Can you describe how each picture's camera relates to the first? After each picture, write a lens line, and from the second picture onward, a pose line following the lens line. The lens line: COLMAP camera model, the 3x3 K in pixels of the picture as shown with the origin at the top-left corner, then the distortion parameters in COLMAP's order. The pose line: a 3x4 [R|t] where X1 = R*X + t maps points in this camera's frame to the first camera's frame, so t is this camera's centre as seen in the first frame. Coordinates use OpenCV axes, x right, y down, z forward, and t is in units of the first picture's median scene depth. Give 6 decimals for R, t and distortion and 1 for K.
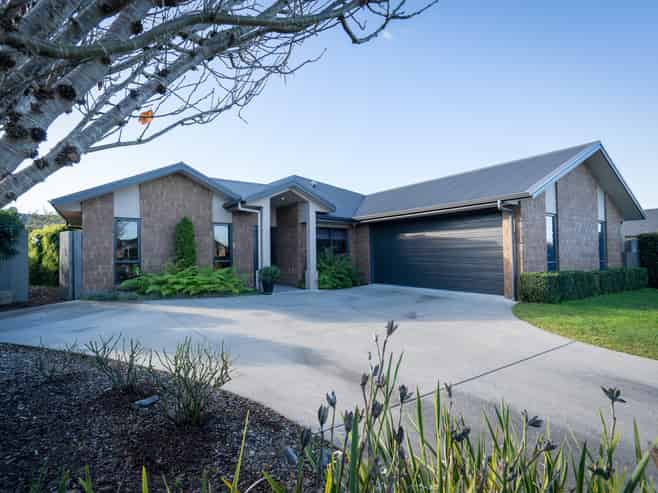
lens RADIAL K [[328.0, 0, 328.3], [0, 328.0, 249.5], [0, 0, 1]] dist [0.004764, 0.000177]
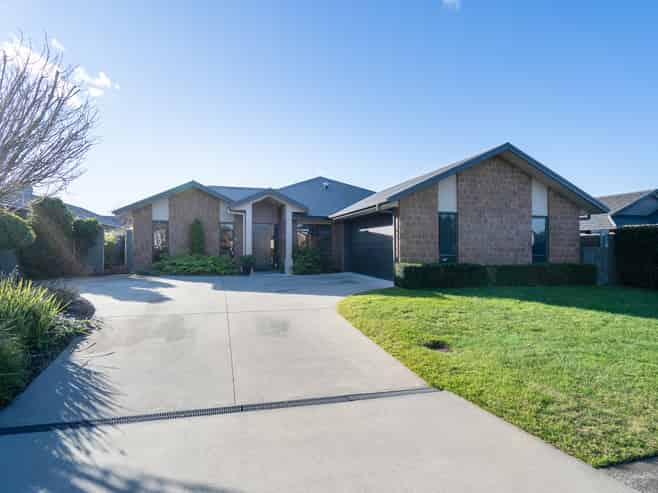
lens RADIAL K [[327.9, 0, 328.9], [0, 327.9, 244.0], [0, 0, 1]] dist [-0.002965, -0.000093]
pose [[0.955347, 0.008433, -0.295367, 0.514204], [-0.004517, 0.999893, 0.013936, -0.012780], [0.295453, -0.011979, 0.955282, -0.178466]]
